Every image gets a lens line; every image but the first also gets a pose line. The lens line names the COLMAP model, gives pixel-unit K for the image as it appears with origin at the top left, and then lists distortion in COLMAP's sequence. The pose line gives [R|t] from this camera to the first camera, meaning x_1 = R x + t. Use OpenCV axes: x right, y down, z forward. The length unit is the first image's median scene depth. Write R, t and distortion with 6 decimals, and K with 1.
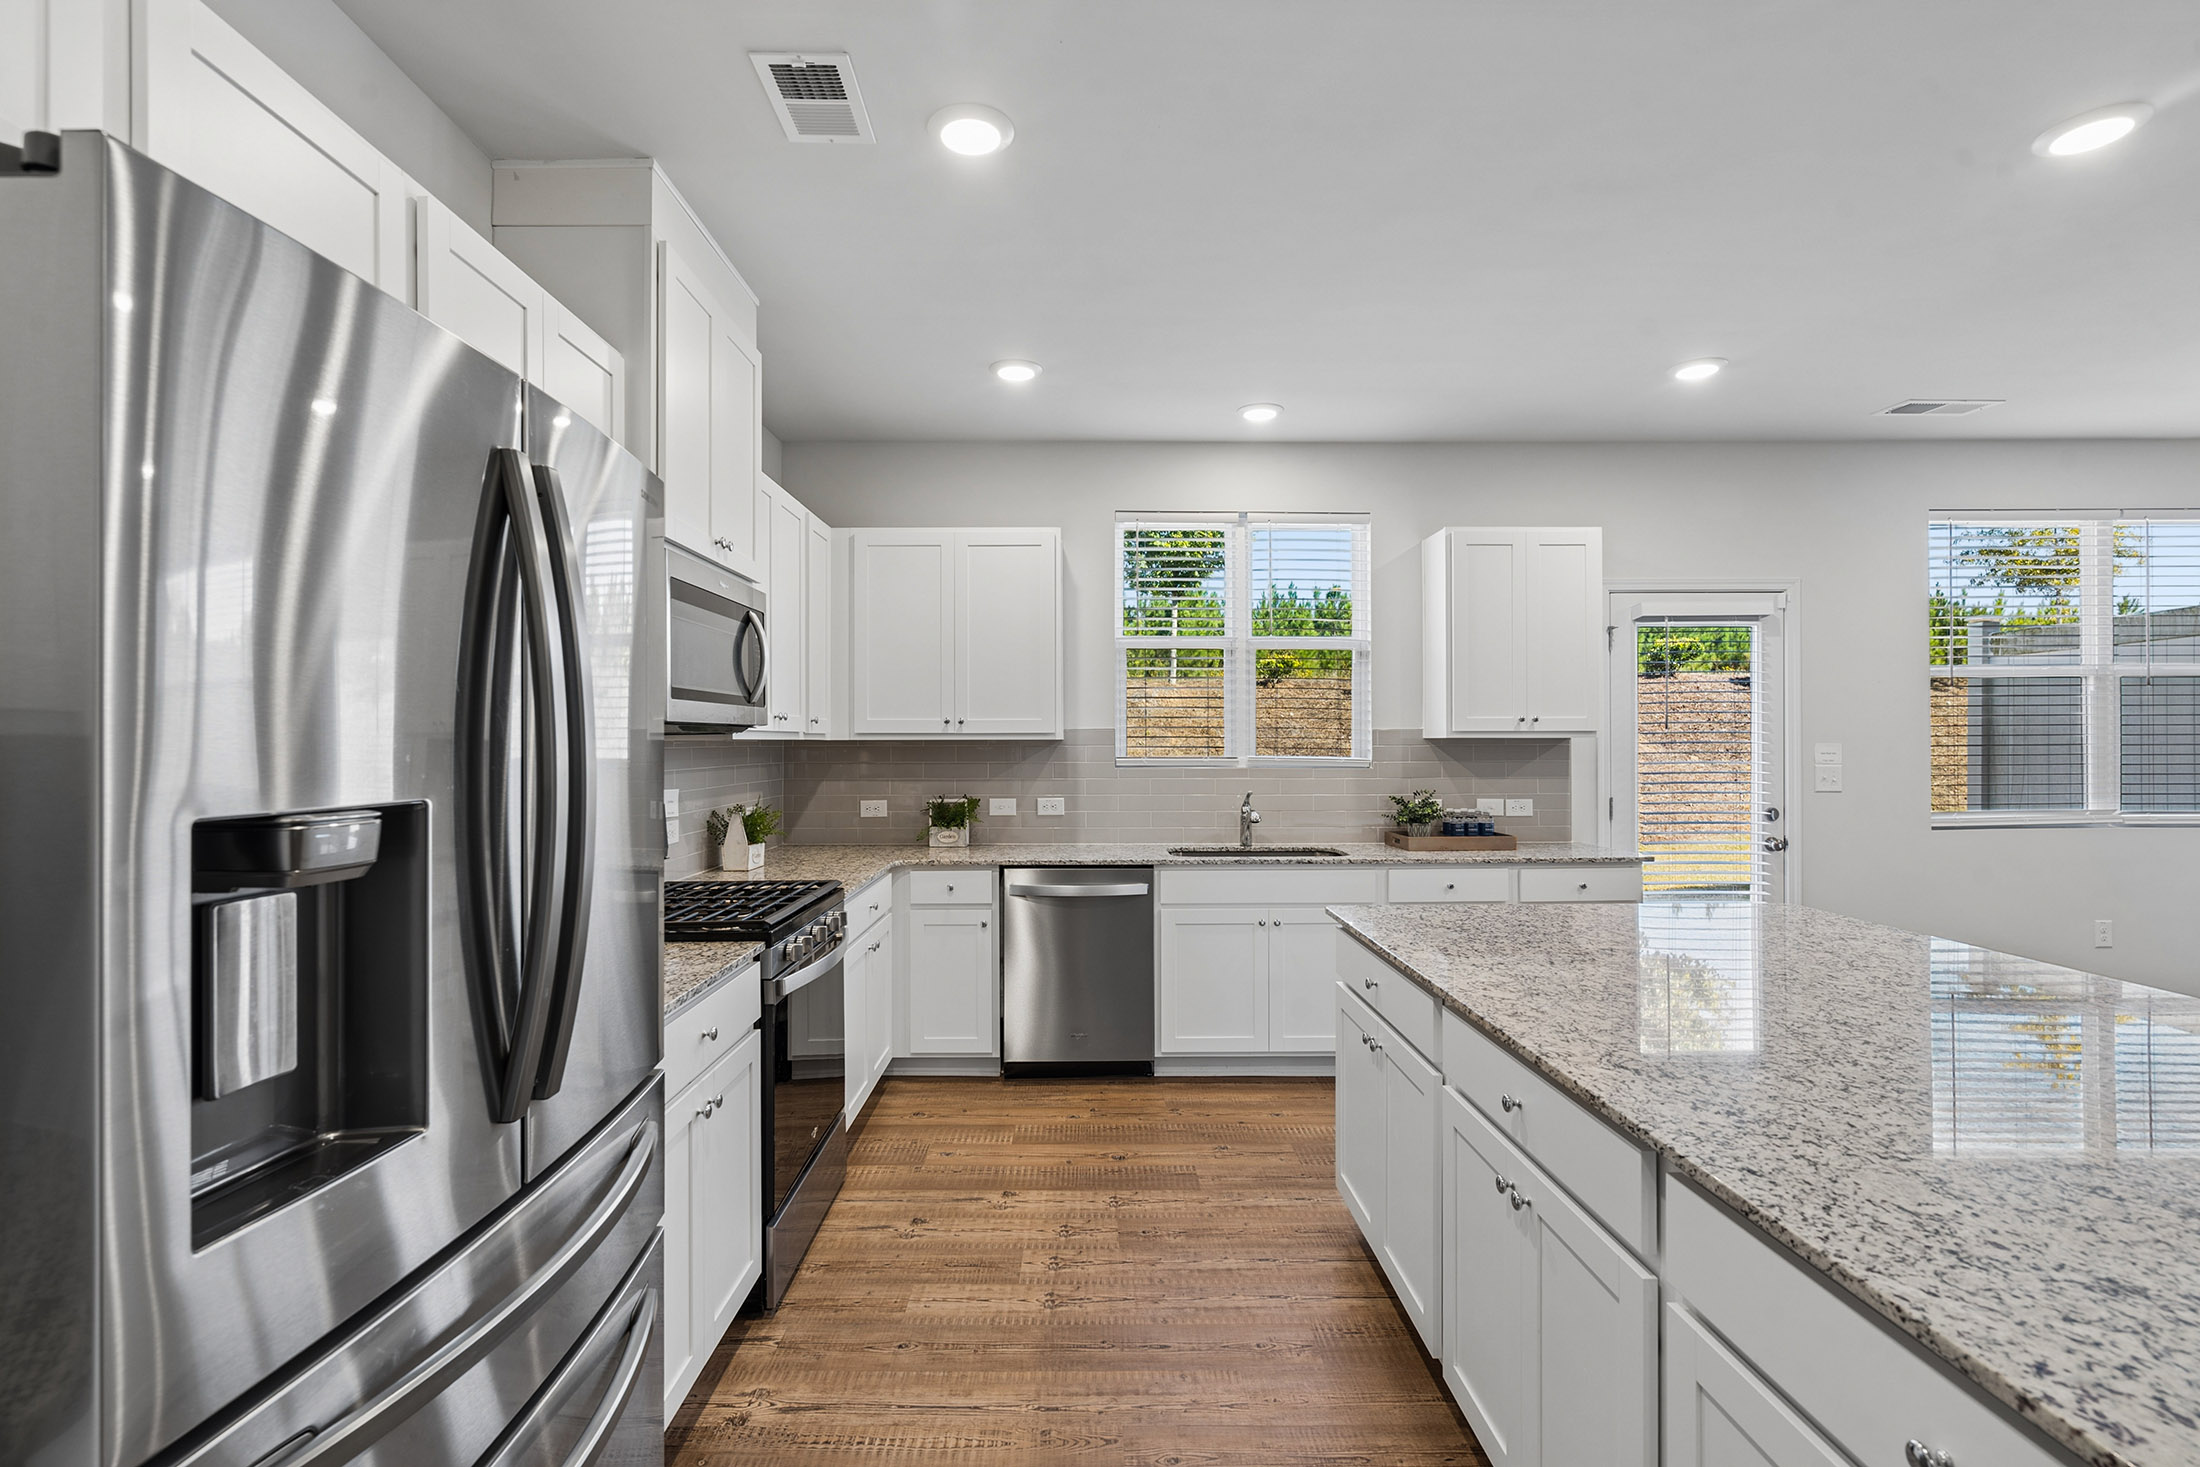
lens RADIAL K [[1001.1, 0, 1076.2], [0, 1001.1, 733.1], [0, 0, 1]] dist [0.000495, 0.000281]
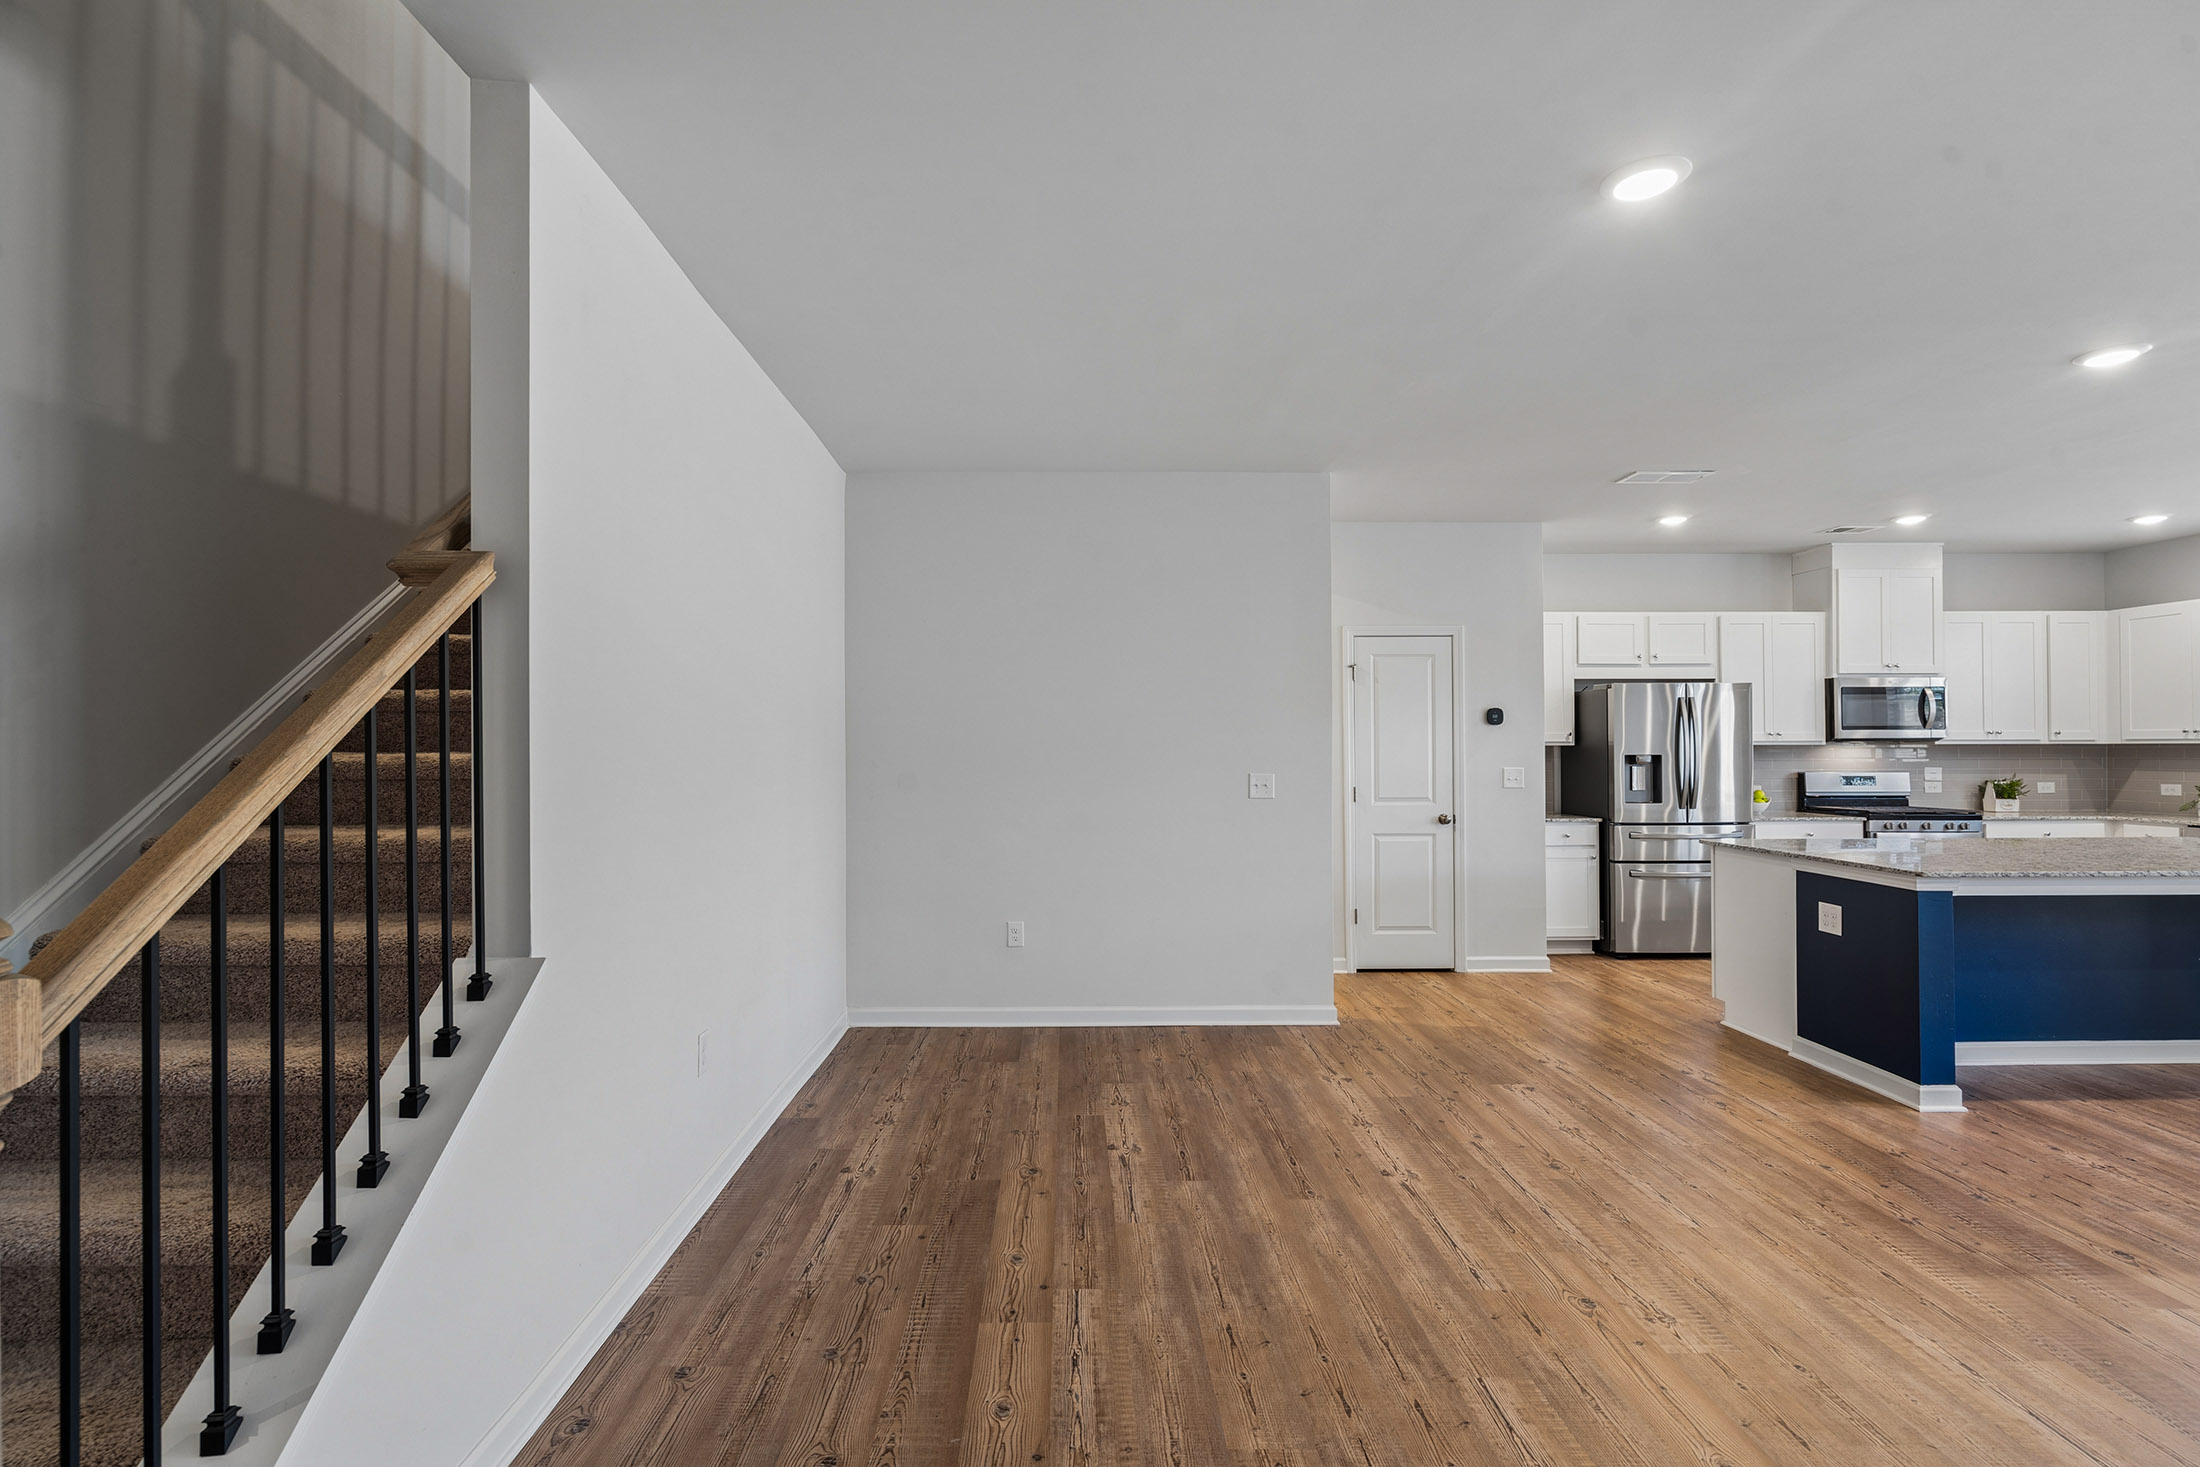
lens RADIAL K [[1001.1, 0, 1085.7], [0, 1001.1, 736.2], [0, 0, 1]] dist [0.000495, 0.000281]
pose [[0.017817, -0.009105, -0.999800, 1.244331], [0.010518, 0.999905, -0.008919, -0.007100], [0.999786, -0.010357, 0.017911, -0.619821]]
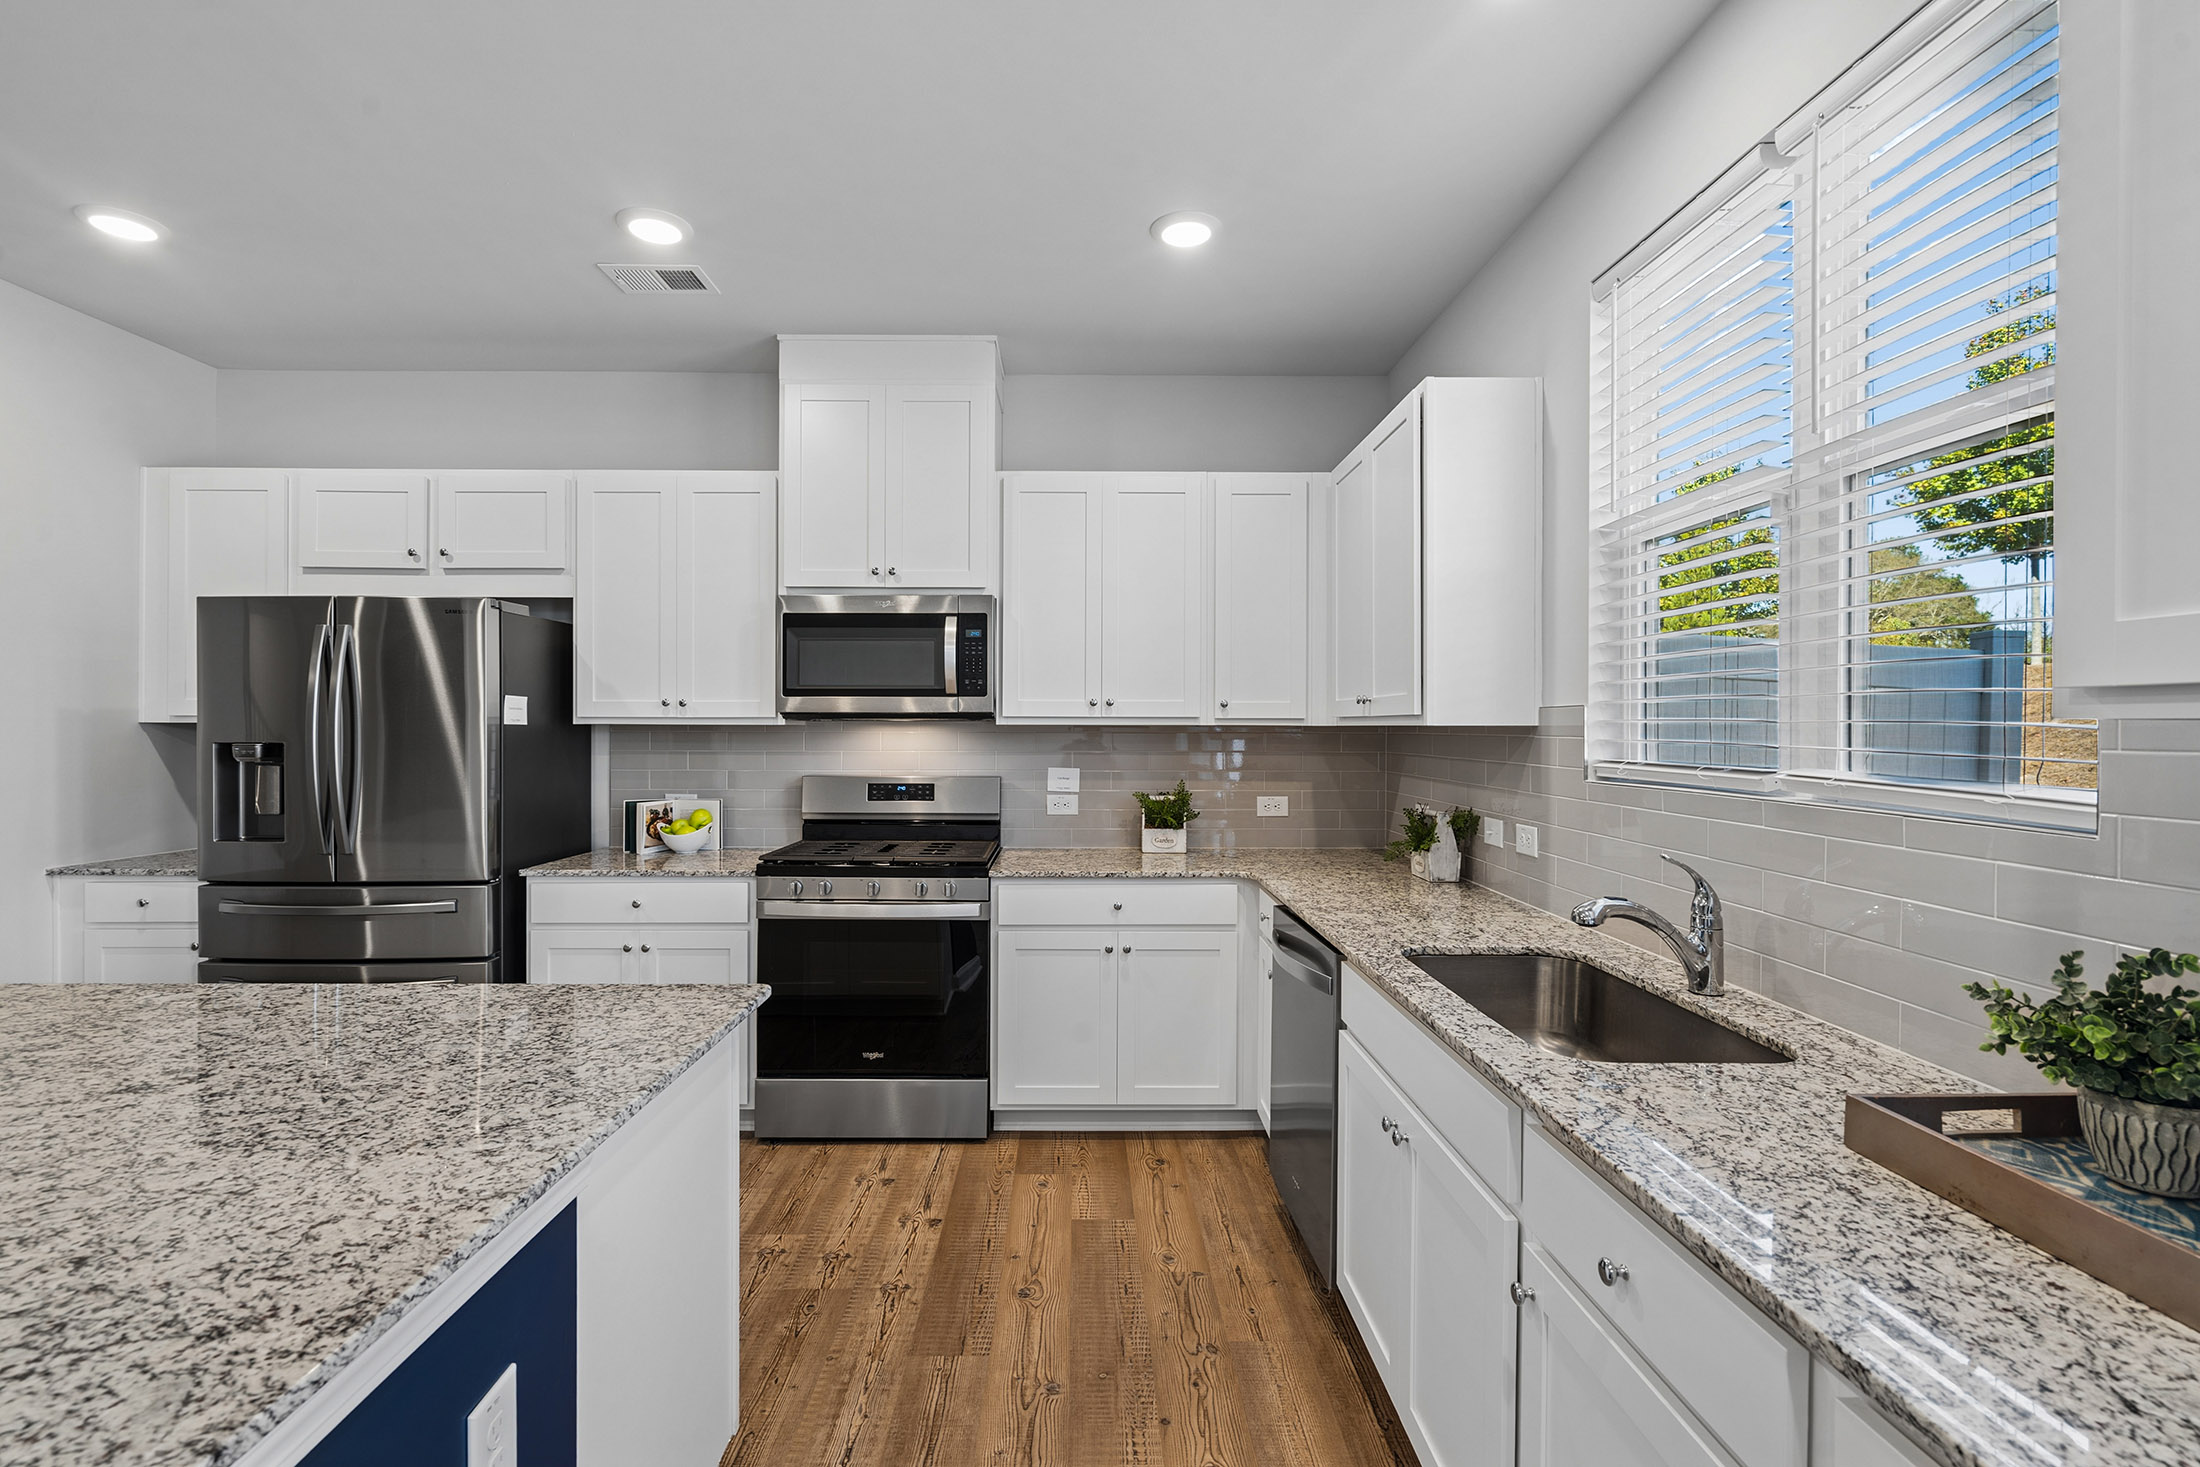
lens RADIAL K [[1001.1, 0, 1084.8], [0, 1001.1, 727.6], [0, 0, 1]] dist [0.000495, 0.000281]
pose [[0.018513, 0.004635, -0.999818, 0.552589], [0.005788, 0.999972, 0.004742, 0.003487], [0.999812, -0.005874, 0.018486, 0.733436]]
